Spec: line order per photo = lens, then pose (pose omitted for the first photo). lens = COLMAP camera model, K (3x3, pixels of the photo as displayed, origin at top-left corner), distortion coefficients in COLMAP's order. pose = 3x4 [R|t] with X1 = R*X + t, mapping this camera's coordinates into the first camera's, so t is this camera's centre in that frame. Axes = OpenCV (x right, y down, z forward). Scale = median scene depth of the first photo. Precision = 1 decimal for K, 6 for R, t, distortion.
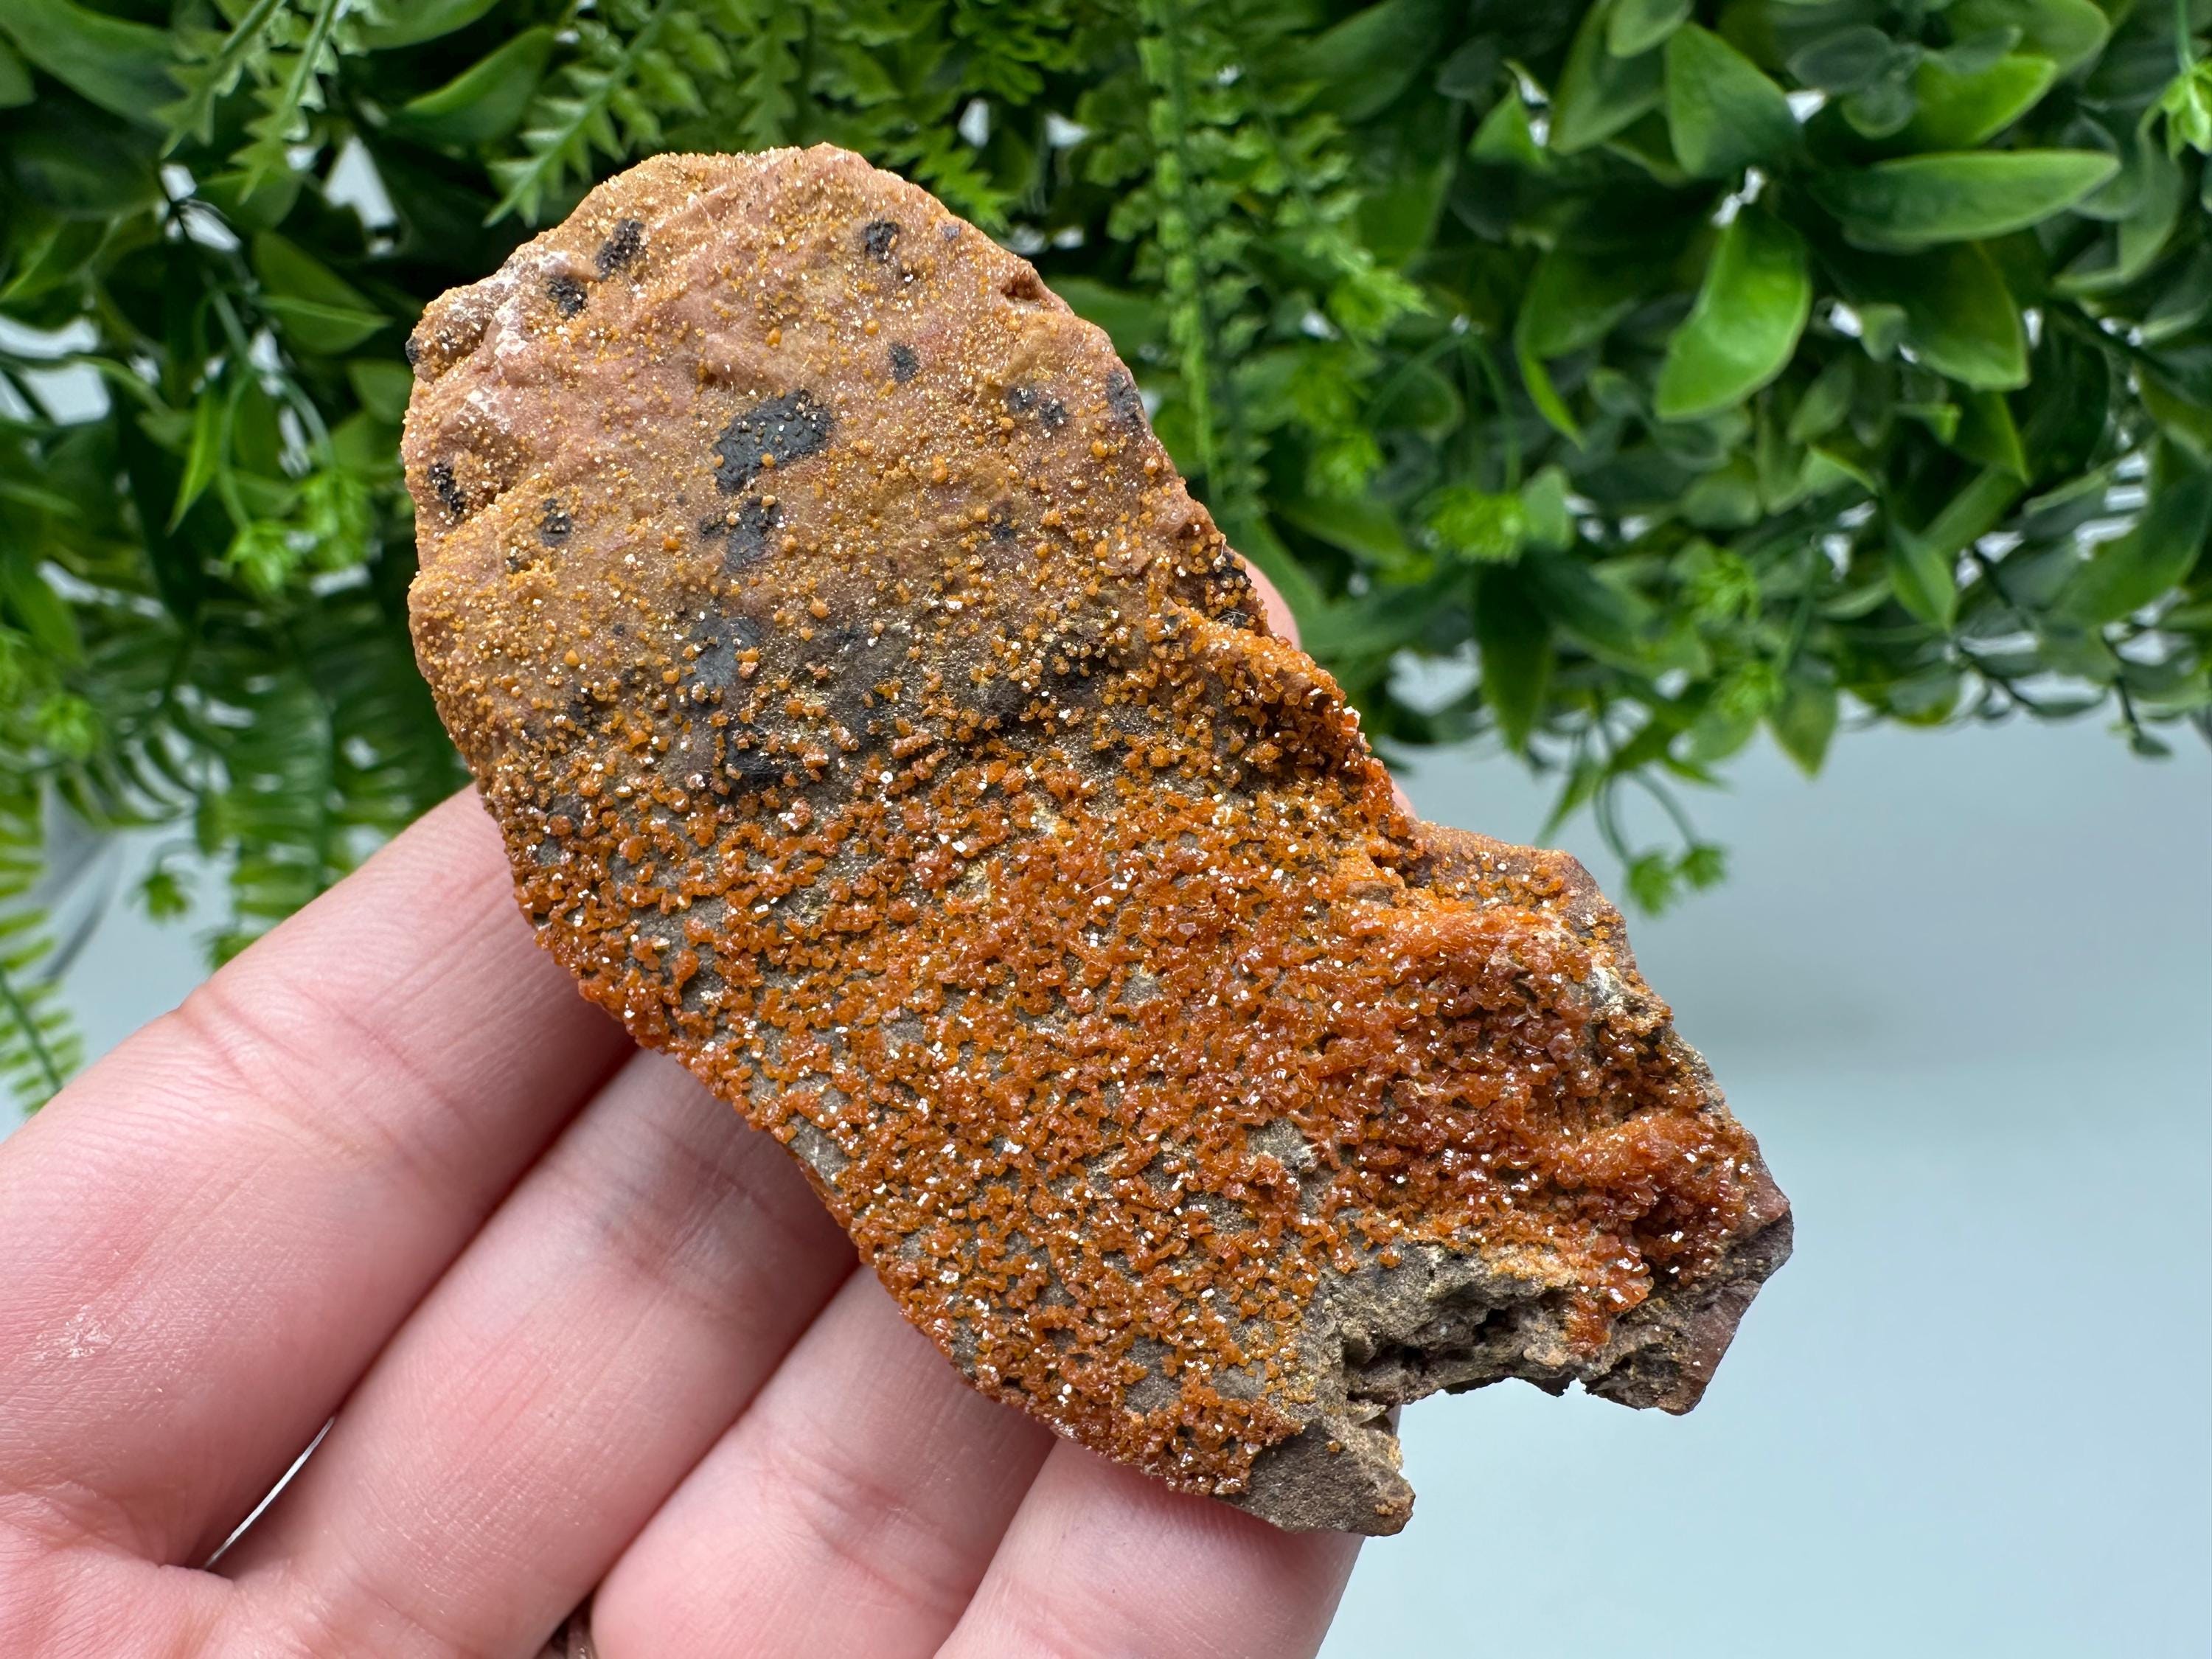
lens RADIAL K [[1622.0, 0, 1026.8], [0, 1622.0, 1056.8], [0, 0, 1]] dist [0.000945, -0.002092]
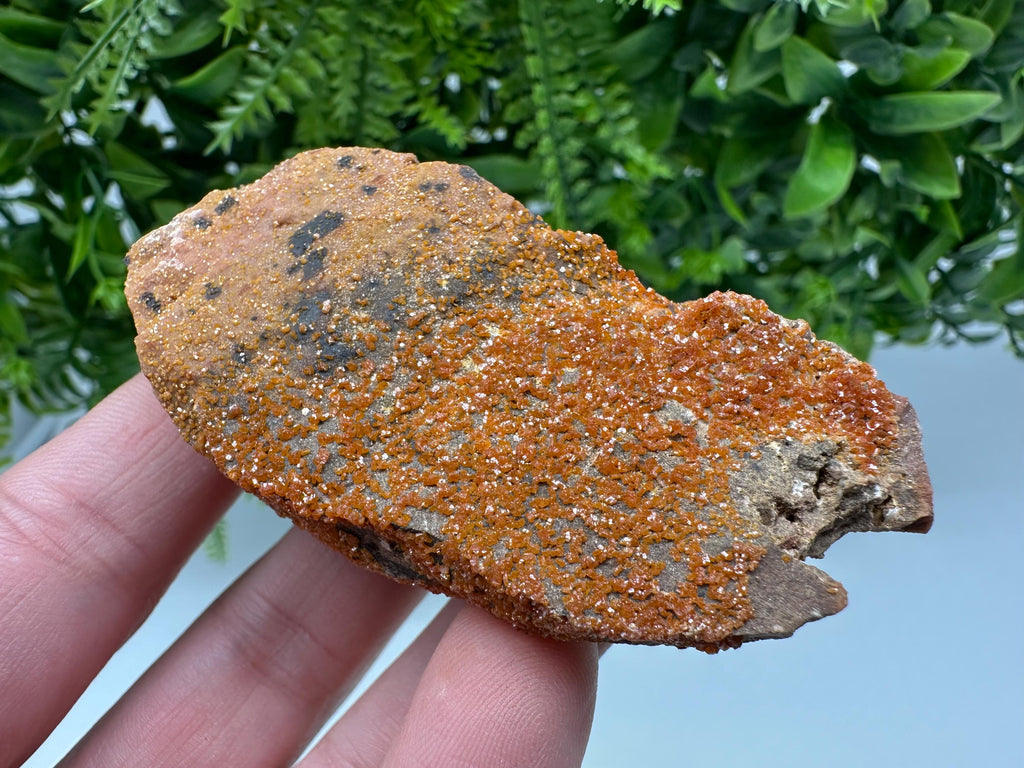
lens RADIAL K [[750.7, 0, 507.9], [0, 750.7, 434.4], [0, 0, 1]] dist [-0.003964, 0.000305]
pose [[0.999687, -0.022946, 0.009995, 0.018746], [0.023332, 0.998913, -0.040342, -0.082735], [-0.009058, 0.040563, 0.999136, 0.054936]]
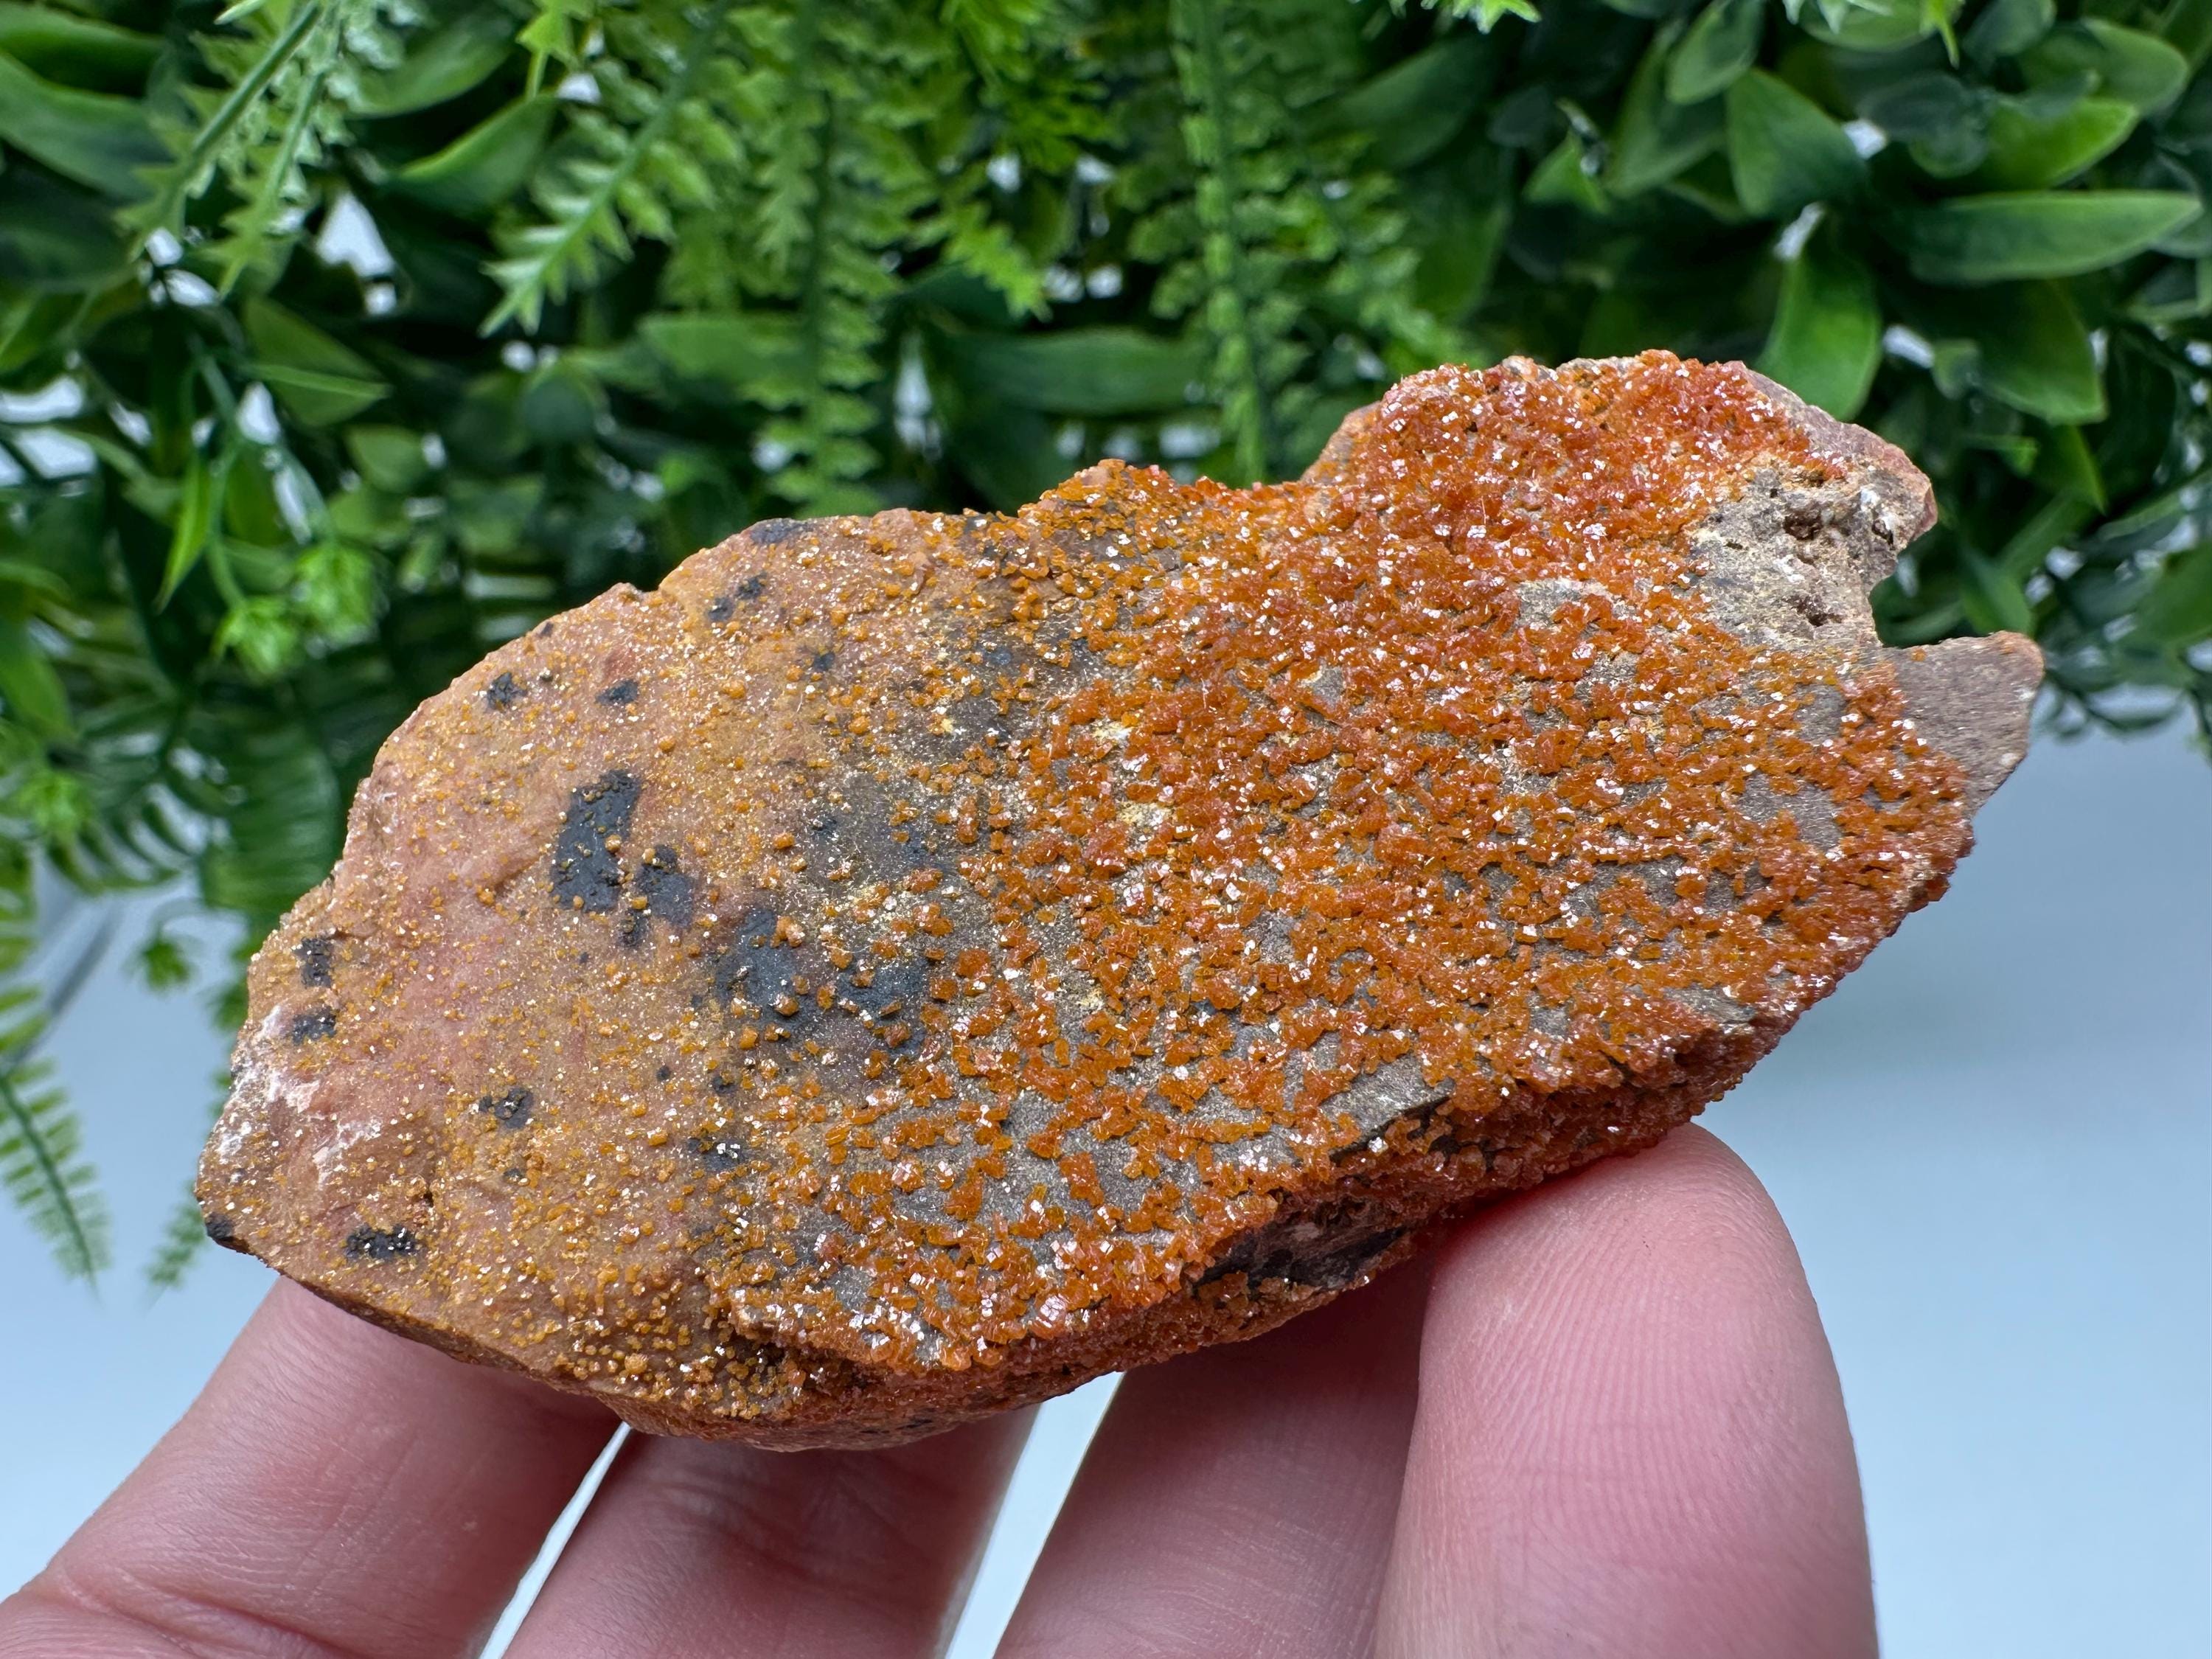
lens RADIAL K [[1621.5, 0, 1097.2], [0, 1621.5, 938.4], [0, 0, 1]] dist [-0.003964, 0.000305]
pose [[0.999445, -0.026849, 0.019735, -0.008480], [0.027394, 0.999235, -0.027916, -0.094185], [-0.018970, 0.028441, 0.999415, 0.059118]]
